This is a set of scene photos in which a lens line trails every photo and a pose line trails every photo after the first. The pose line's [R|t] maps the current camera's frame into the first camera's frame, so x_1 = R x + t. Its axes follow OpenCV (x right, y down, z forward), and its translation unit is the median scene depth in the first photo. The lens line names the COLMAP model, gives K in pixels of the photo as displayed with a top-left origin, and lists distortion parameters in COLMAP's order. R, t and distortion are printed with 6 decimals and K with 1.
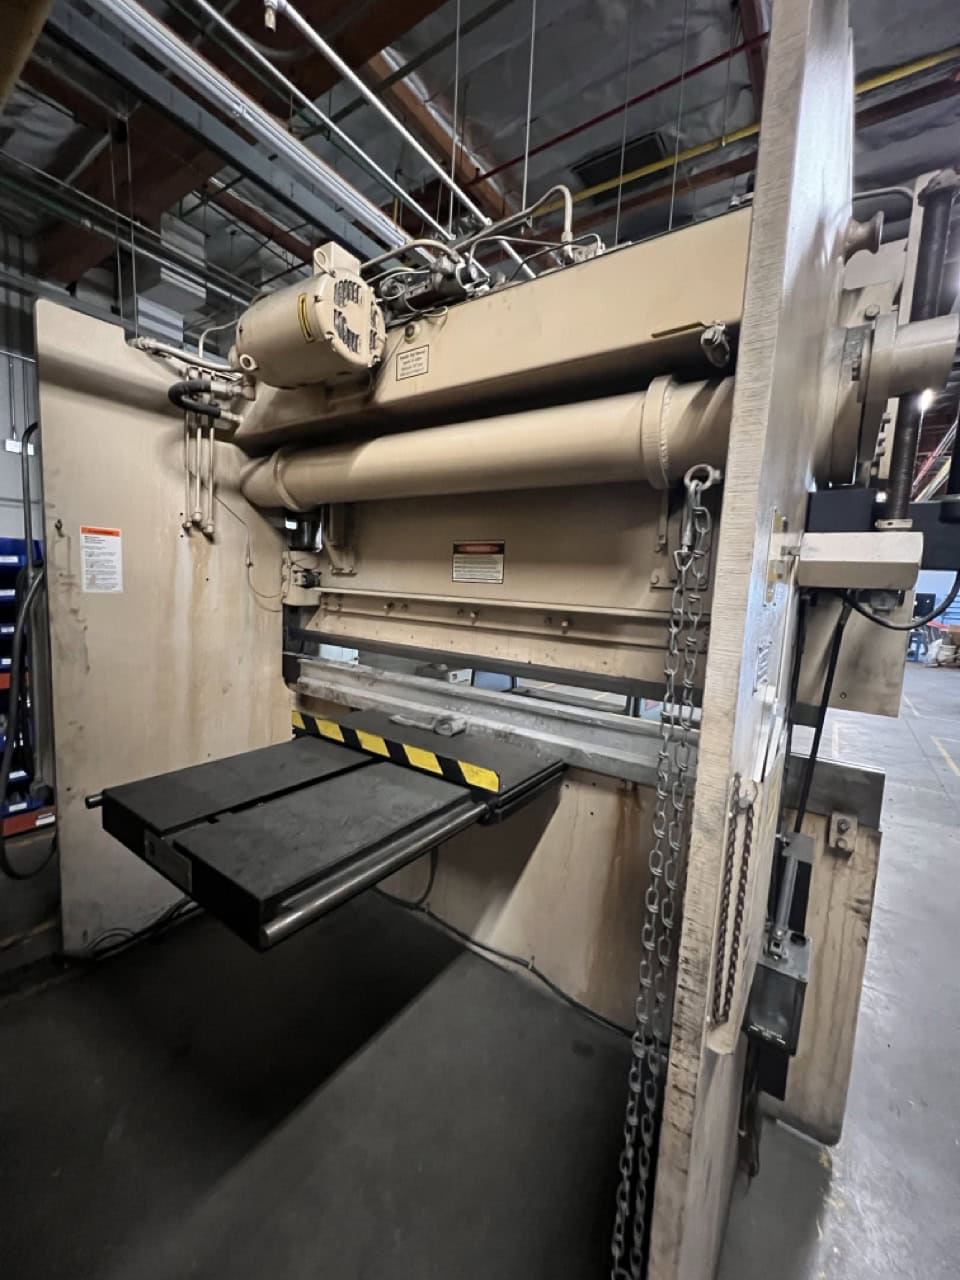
lens RADIAL K [[497.2, 0, 480.0], [0, 497.2, 640.0], [0, 0, 1]] dist [0.013930, -0.000127]
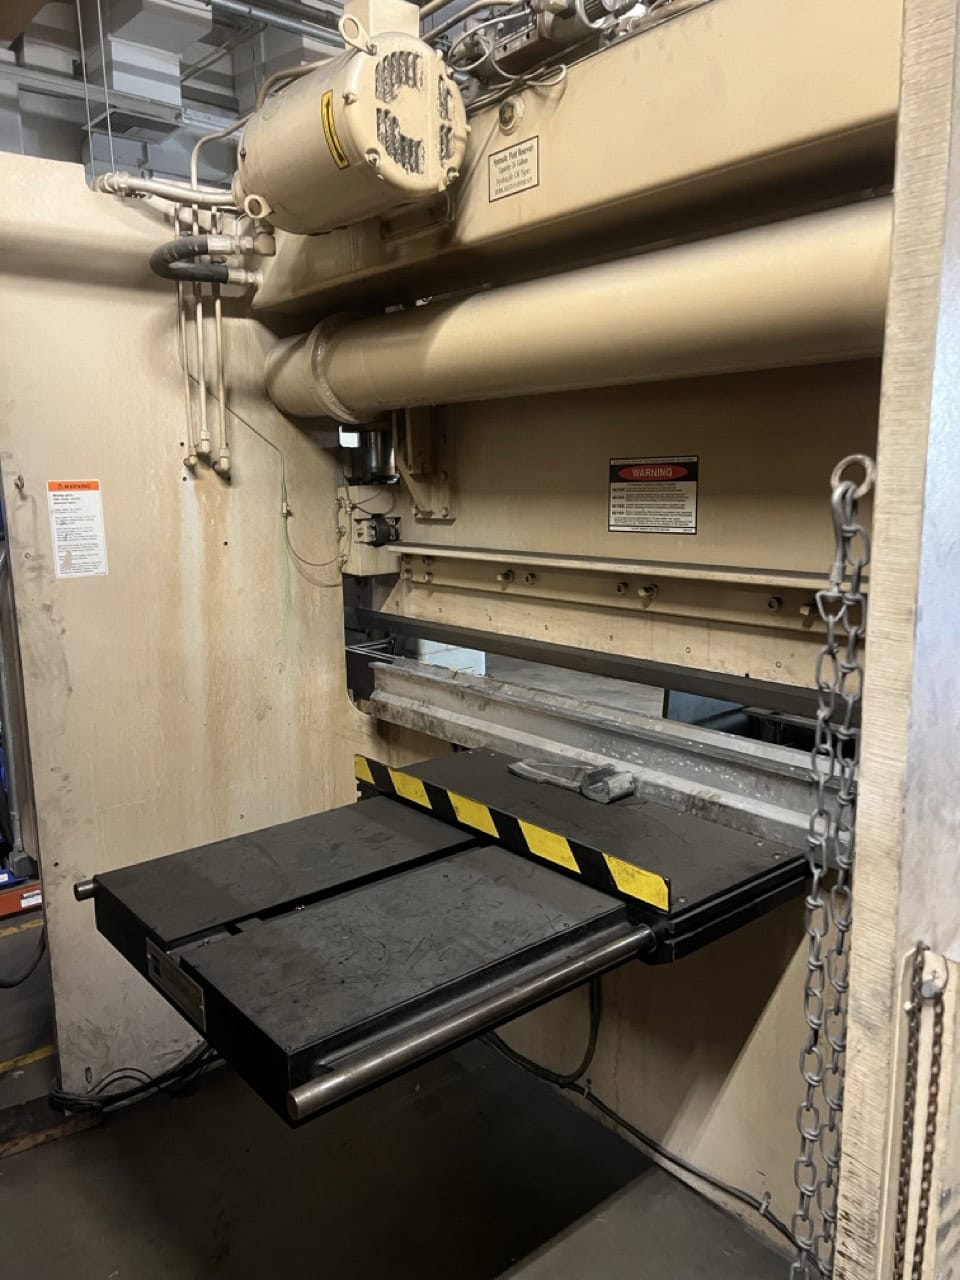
lens RADIAL K [[959.6, 0, 498.2], [0, 959.6, 639.5], [0, 0, 1]] dist [0.107248, -0.105377]
pose [[0.965575, -0.013193, -0.259790, 0.120741], [0.031012, 0.997429, 0.064611, -0.079814], [0.258269, -0.070444, 0.963501, -0.116477]]
